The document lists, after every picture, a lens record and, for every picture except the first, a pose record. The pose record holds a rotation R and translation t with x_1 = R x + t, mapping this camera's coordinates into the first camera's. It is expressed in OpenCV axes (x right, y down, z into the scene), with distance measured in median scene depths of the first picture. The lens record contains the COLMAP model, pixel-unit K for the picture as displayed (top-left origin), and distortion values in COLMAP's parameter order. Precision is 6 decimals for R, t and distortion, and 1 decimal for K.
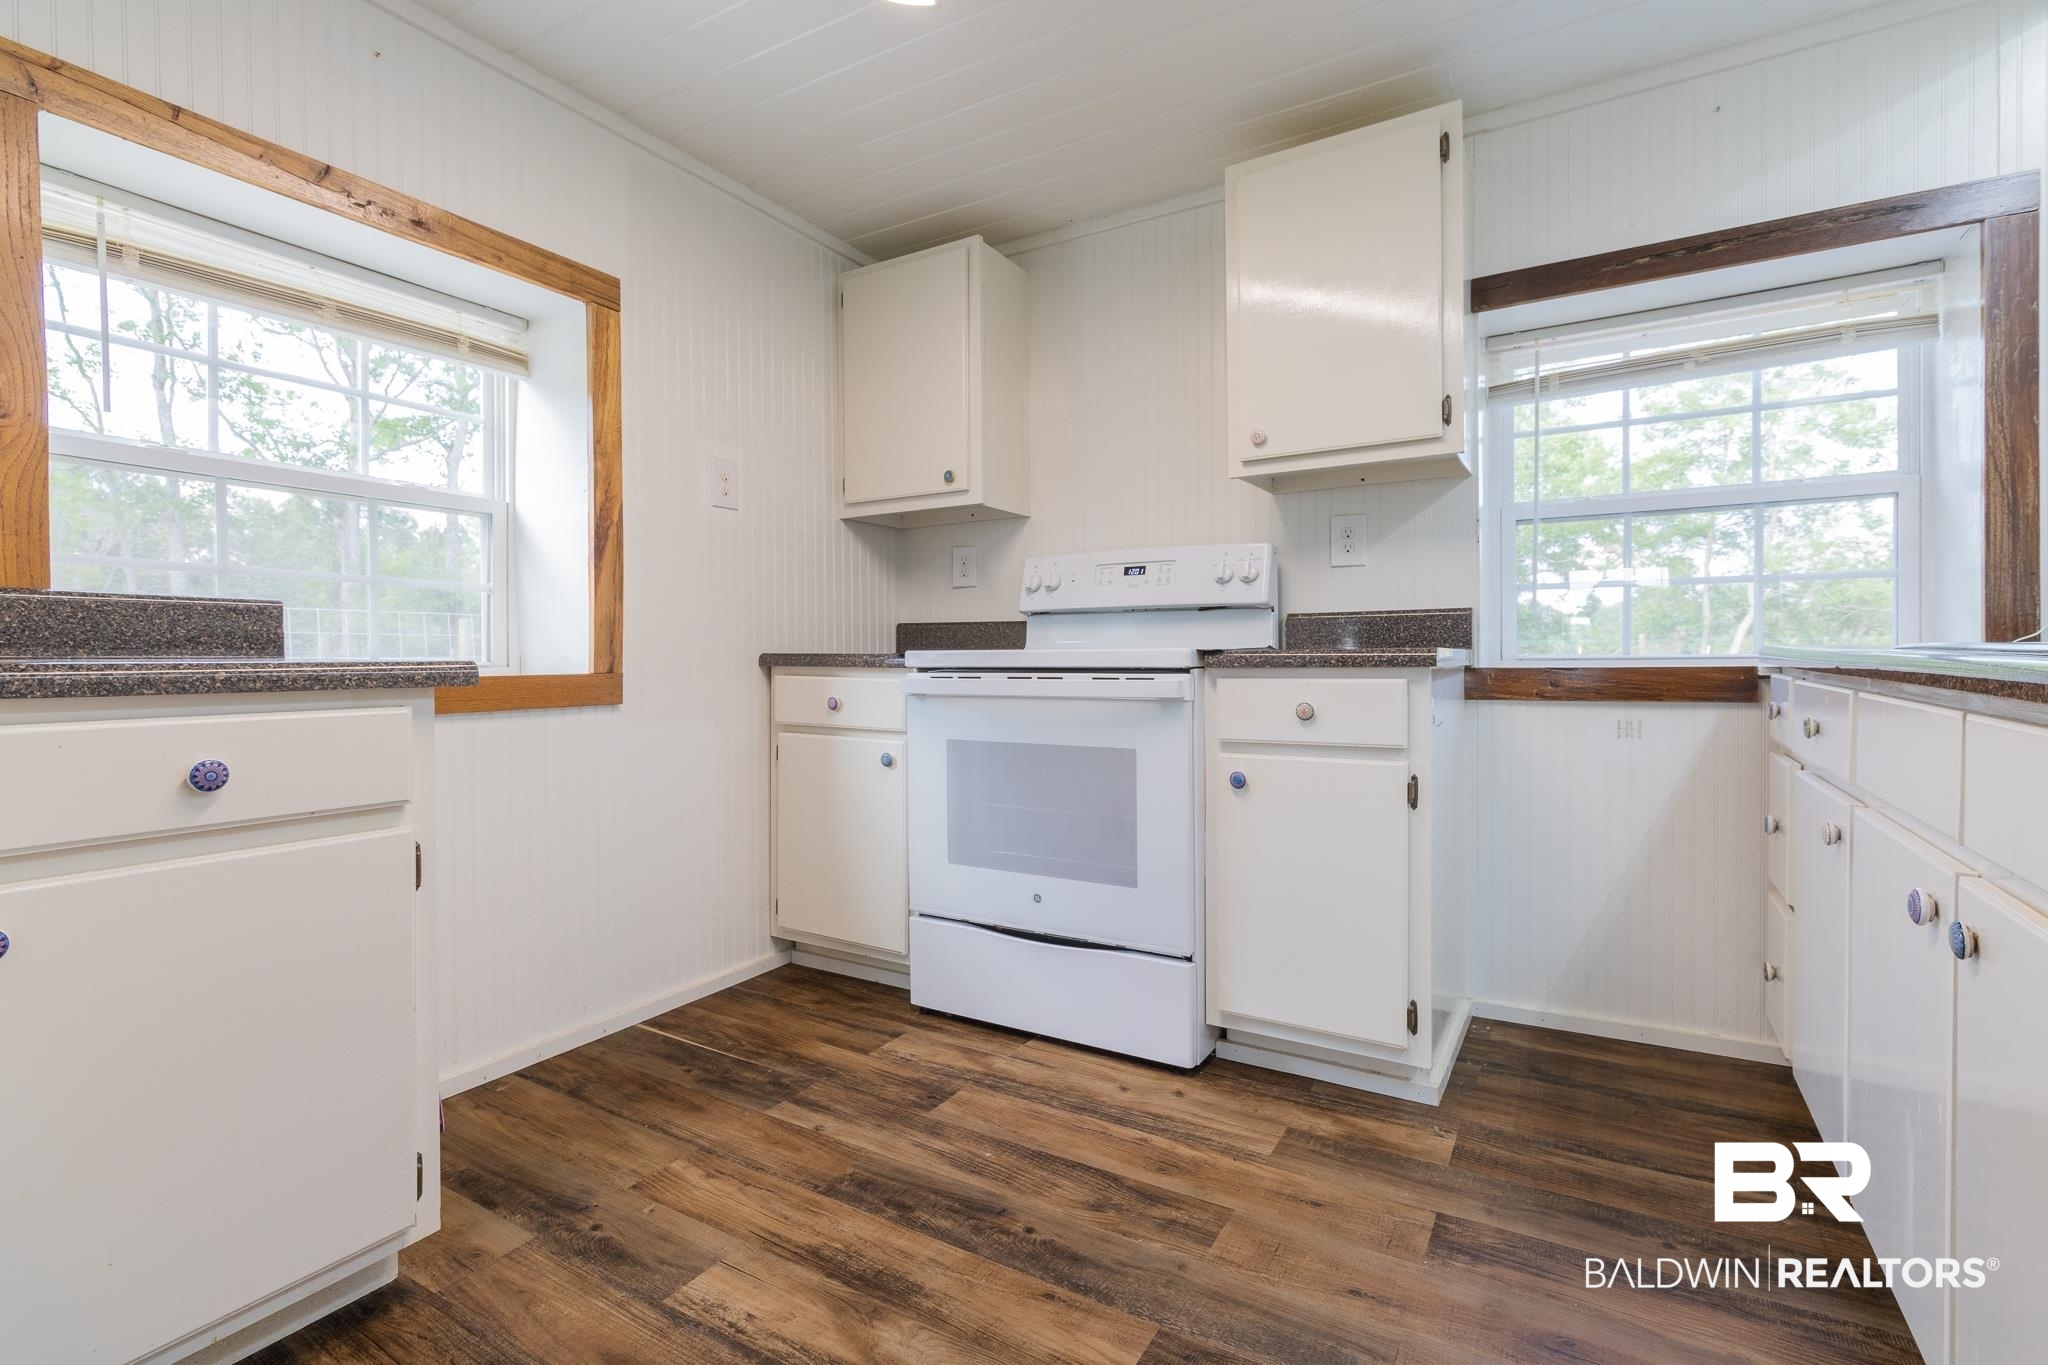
lens RADIAL K [[958.9, 0, 1031.4], [0, 958.9, 668.6], [0, 0, 1]] dist [0.004544, 0.000507]
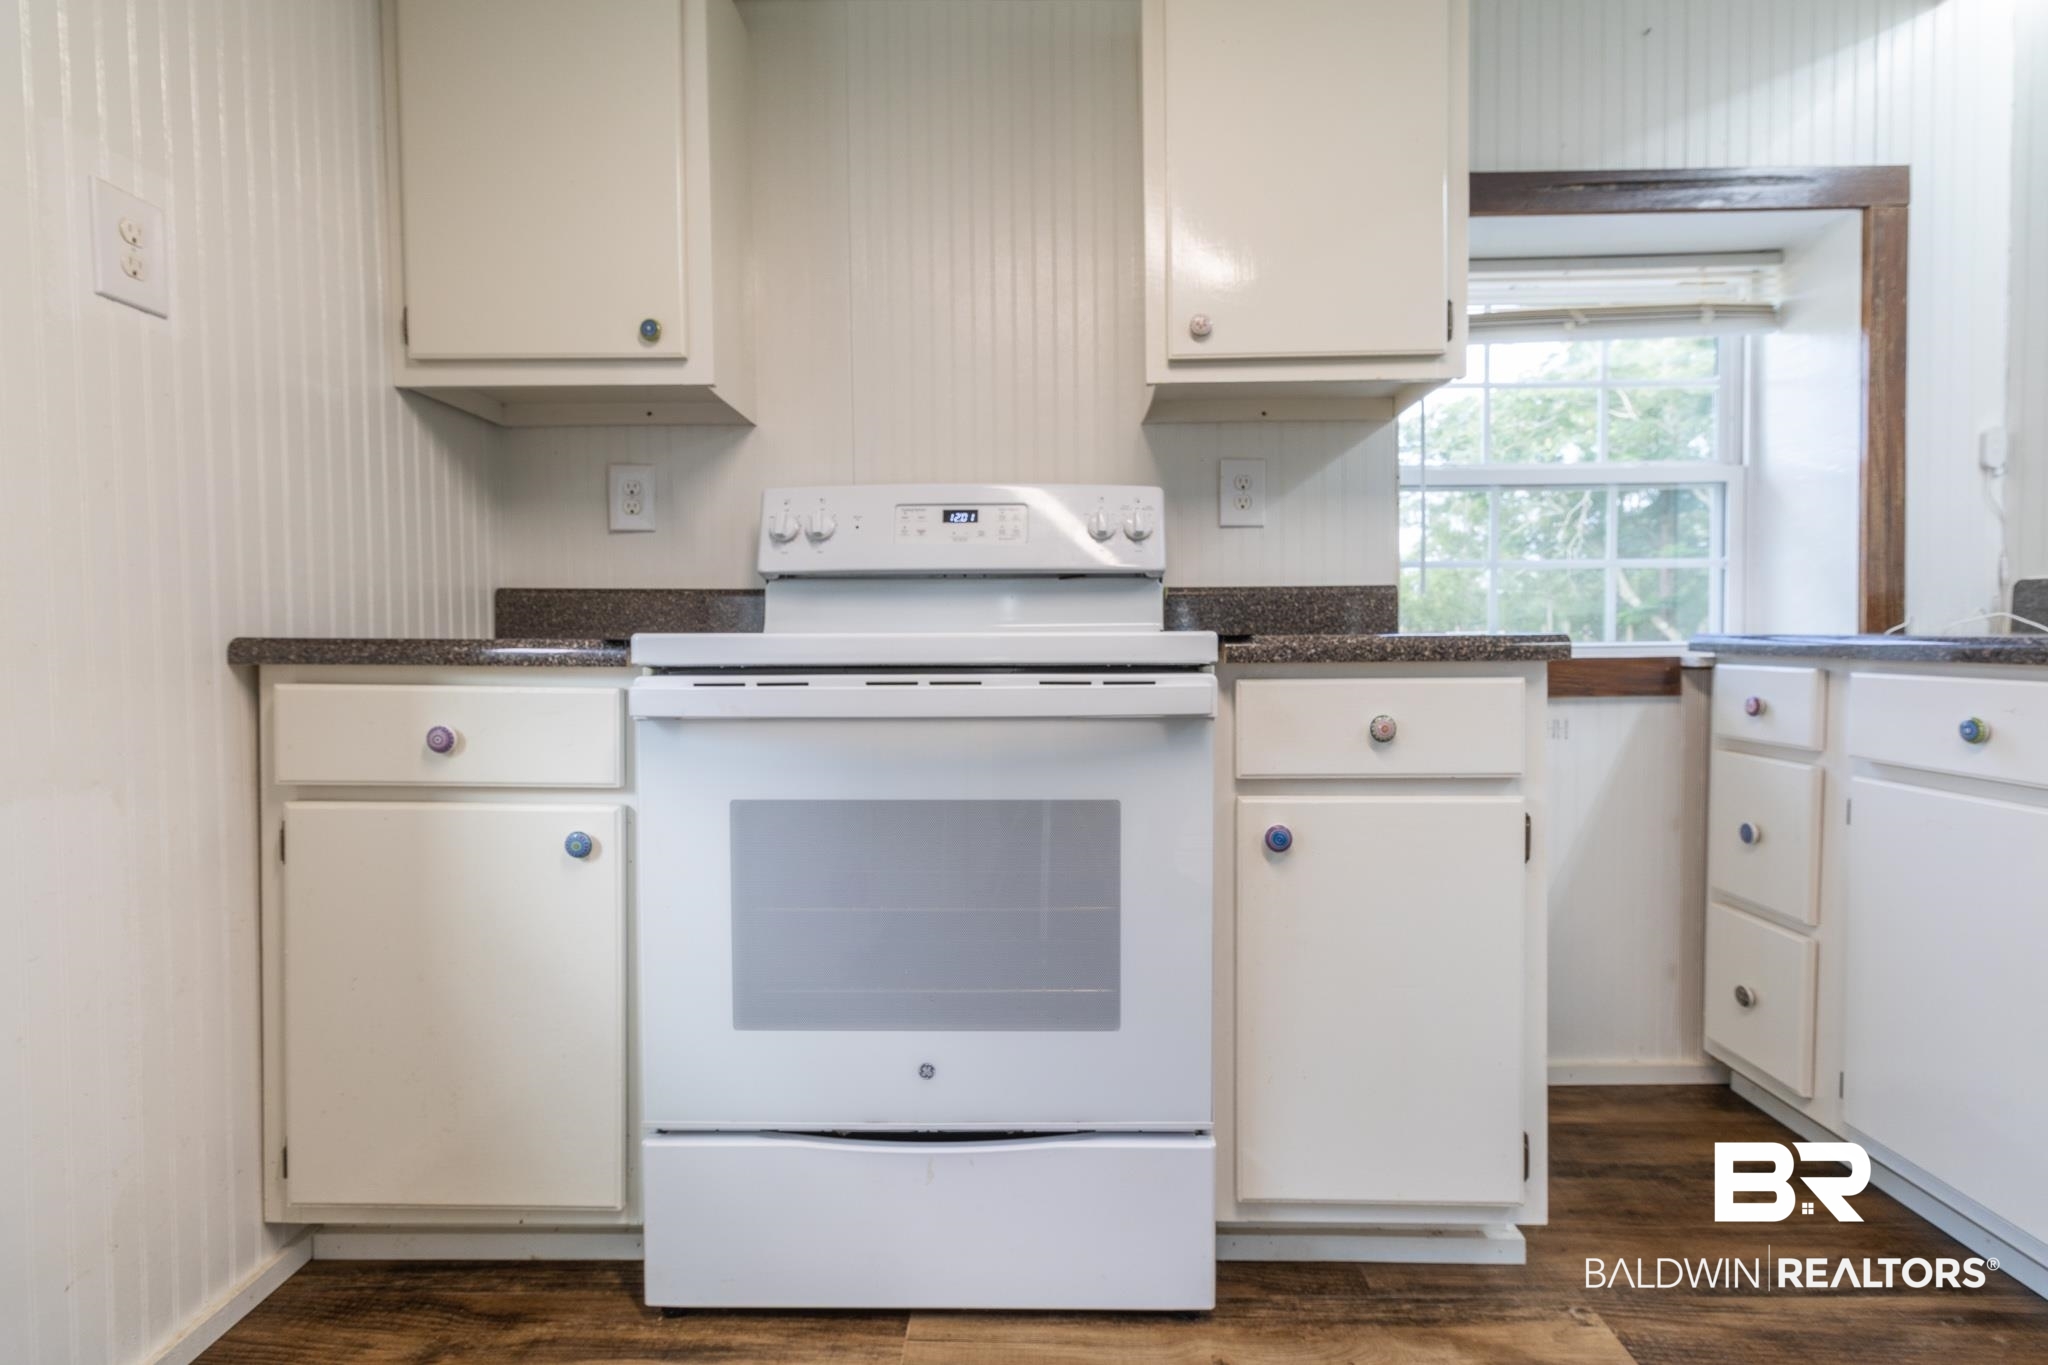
lens RADIAL K [[958.9, 0, 1031.4], [0, 958.9, 668.6], [0, 0, 1]] dist [0.004544, 0.000507]
pose [[0.863226, -0.012177, 0.504671, -0.200411], [0.005964, 0.999885, 0.013925, -0.005727], [-0.504783, -0.009010, 0.863199, 0.431523]]
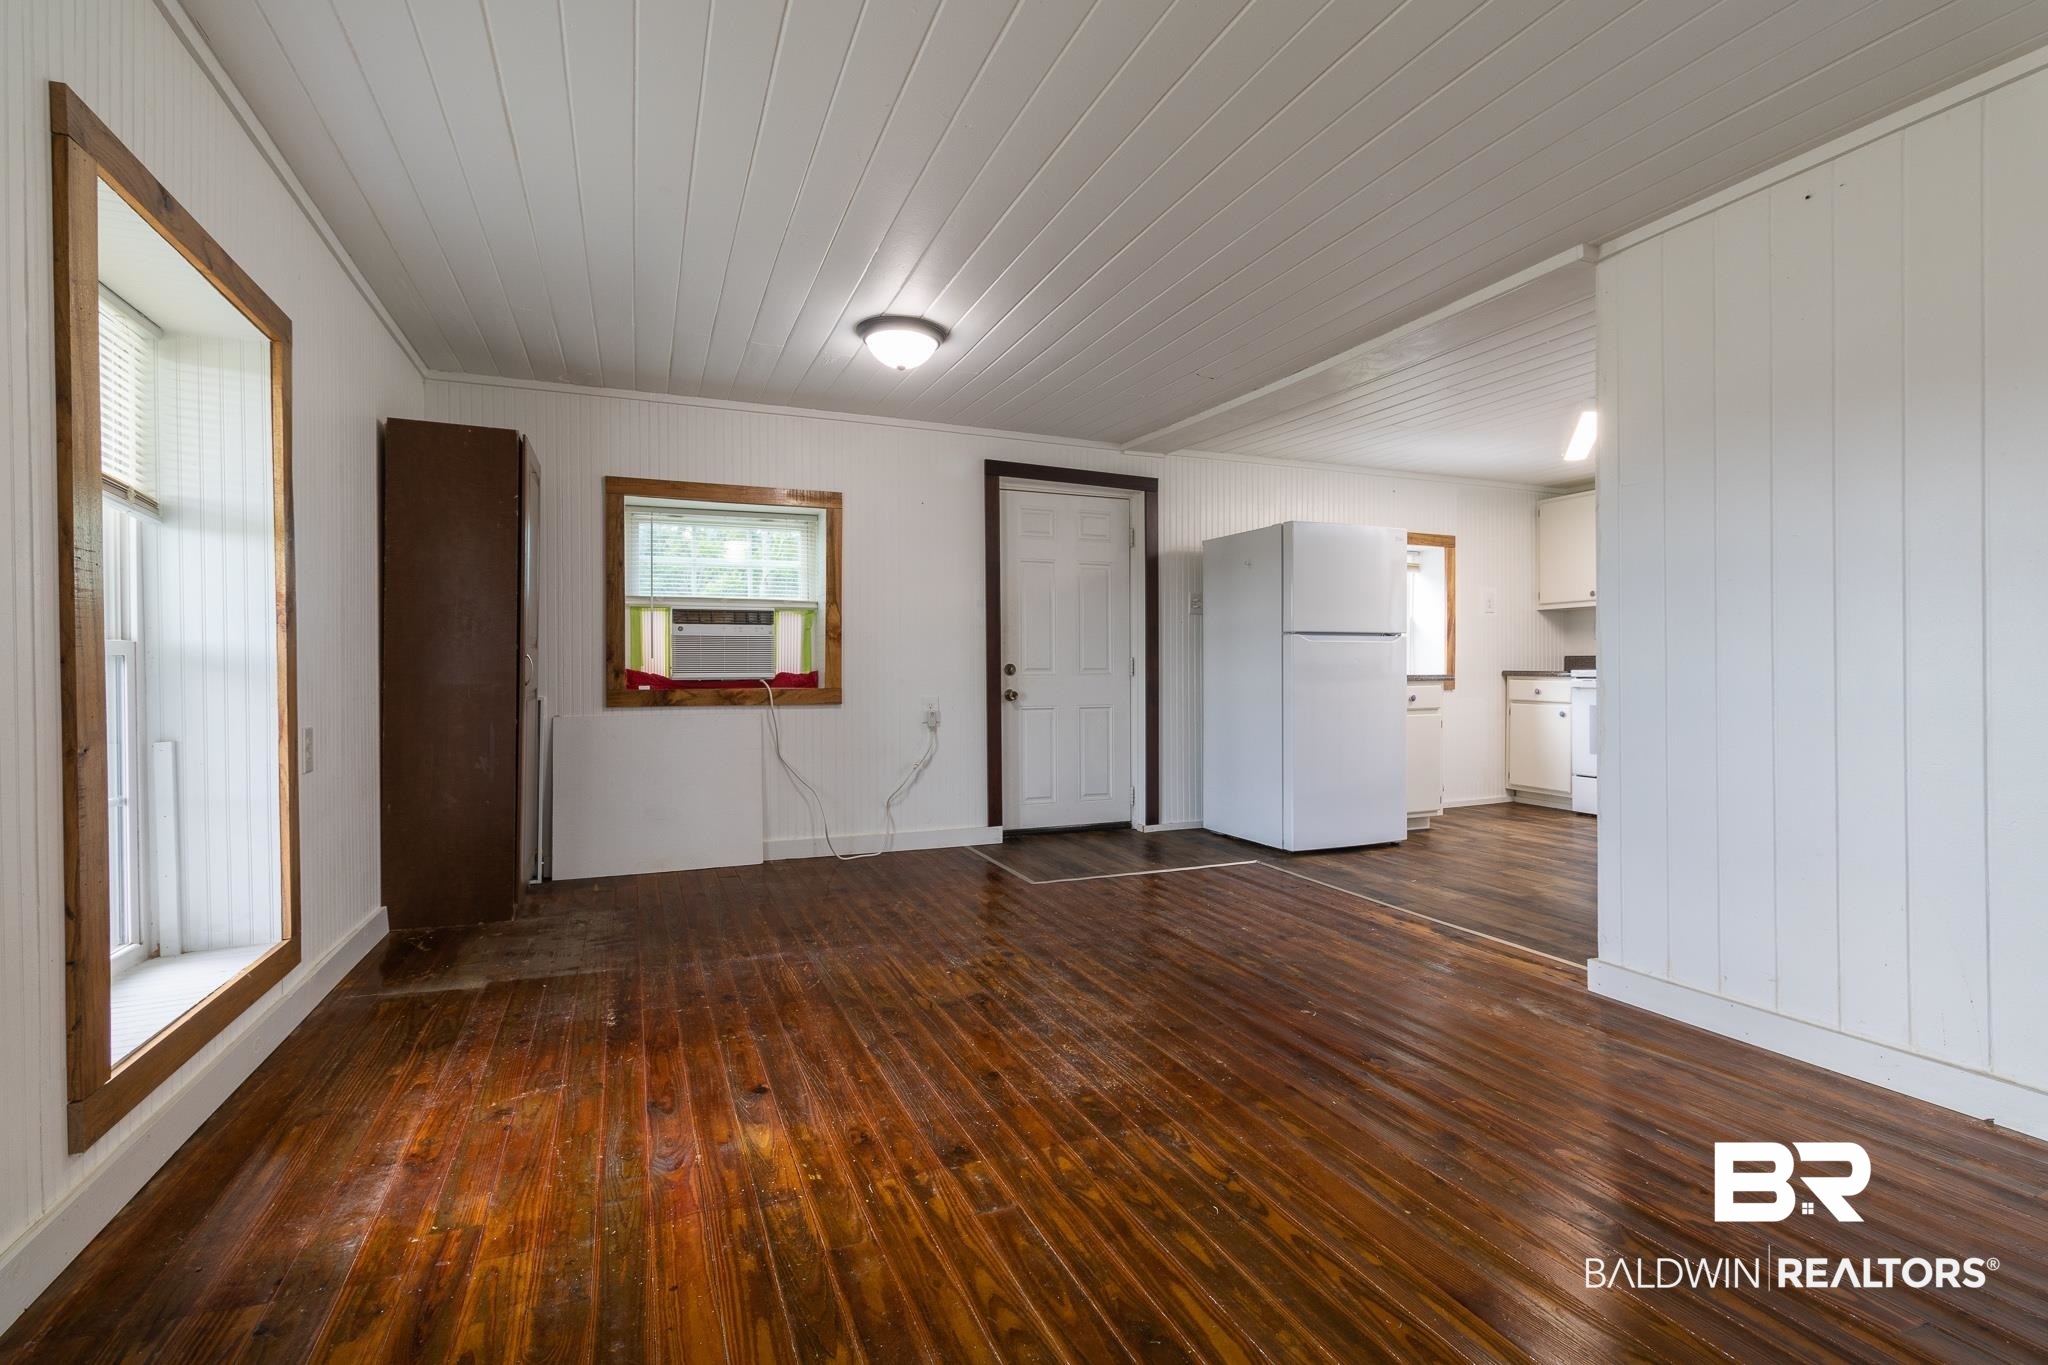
lens RADIAL K [[958.9, 0, 1031.4], [0, 958.9, 668.6], [0, 0, 1]] dist [0.004544, 0.000507]
pose [[0.809507, 0.006974, -0.587068, 0.197567], [-0.010576, 0.999940, -0.002706, -0.001708], [0.587015, 0.008399, 0.809533, -1.838108]]
